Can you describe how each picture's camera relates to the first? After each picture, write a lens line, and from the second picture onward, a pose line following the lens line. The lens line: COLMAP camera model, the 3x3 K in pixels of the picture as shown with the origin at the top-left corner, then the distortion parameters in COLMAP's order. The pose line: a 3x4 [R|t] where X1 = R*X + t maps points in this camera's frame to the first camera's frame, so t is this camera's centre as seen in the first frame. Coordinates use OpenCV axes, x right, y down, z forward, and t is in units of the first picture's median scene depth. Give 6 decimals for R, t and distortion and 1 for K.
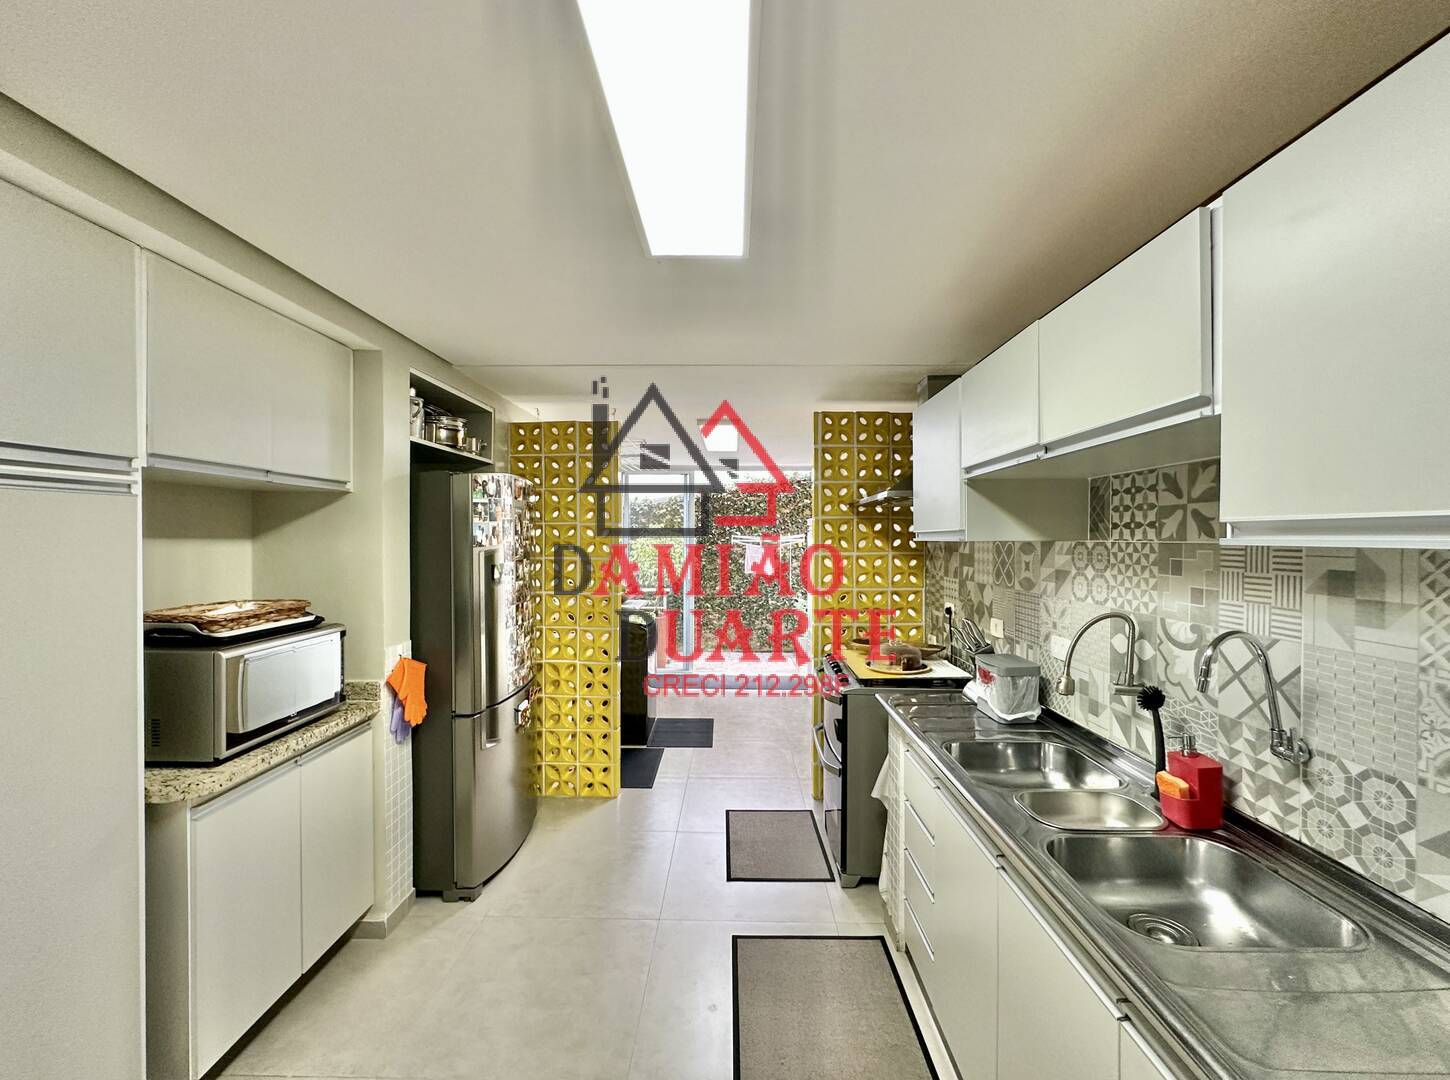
lens RADIAL K [[579.8, 0, 725.9], [0, 579.8, 537.2], [0, 0, 1]] dist [-0.003603, 0.000744]
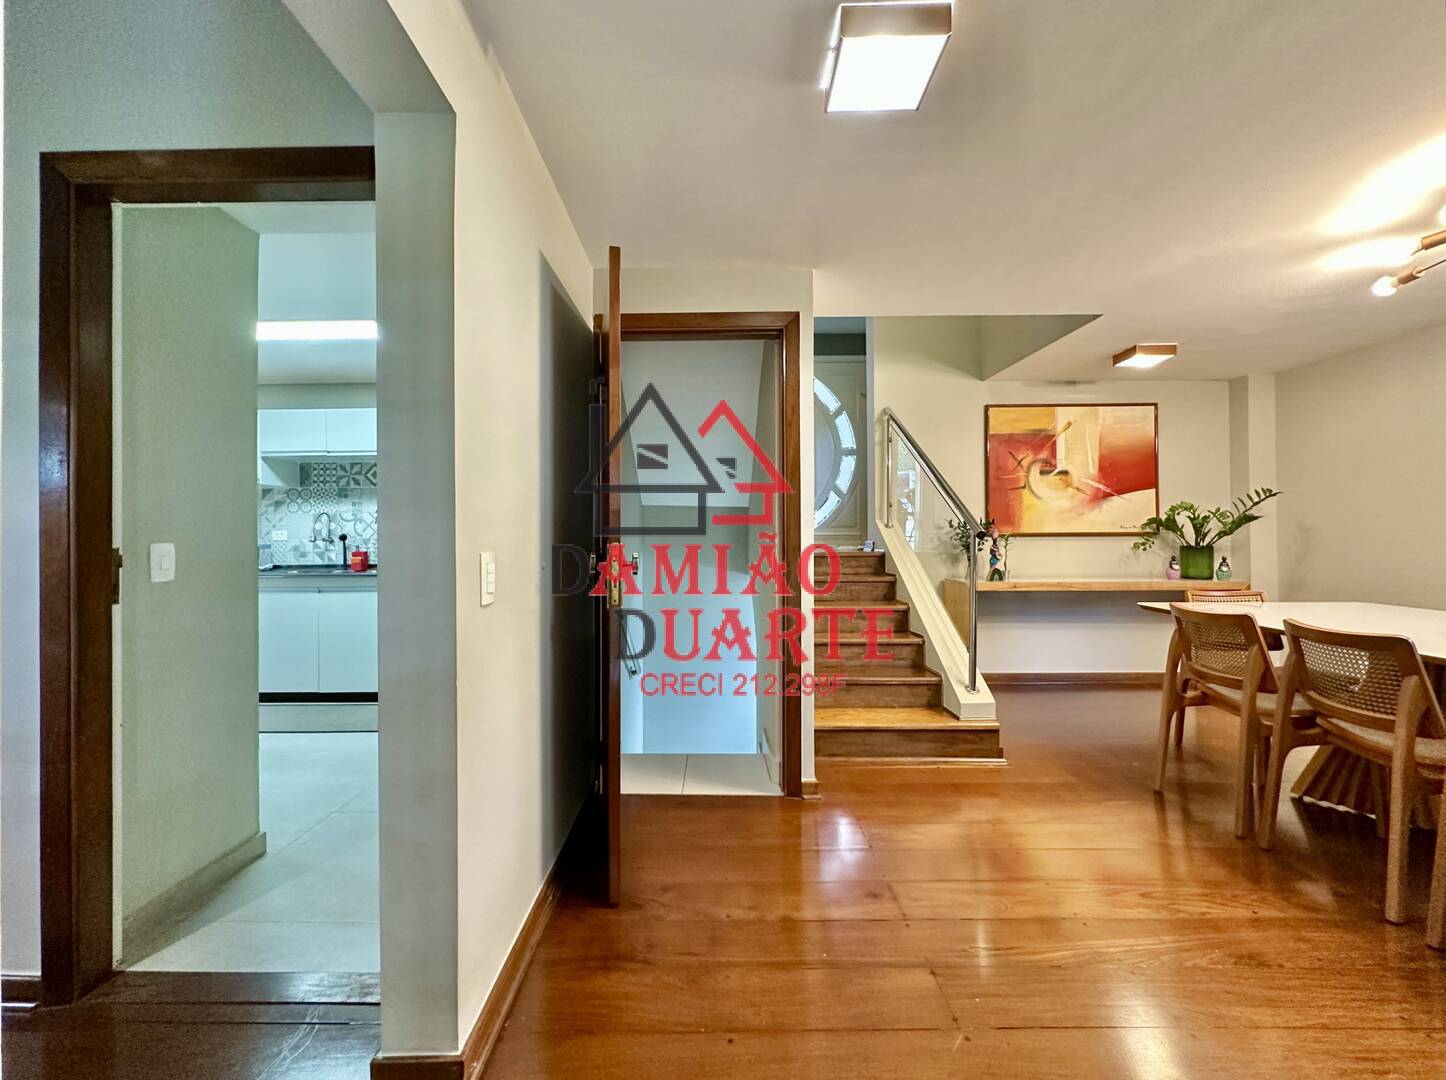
lens RADIAL K [[578.2, 0, 721.5], [0, 578.2, 537.3], [0, 0, 1]] dist [-0.003603, 0.000744]
pose [[-0.016273, -0.004580, 0.999857, -2.107449], [0.009167, 0.999947, 0.004729, 0.252000], [-0.999826, 0.009242, -0.016230, -0.854051]]
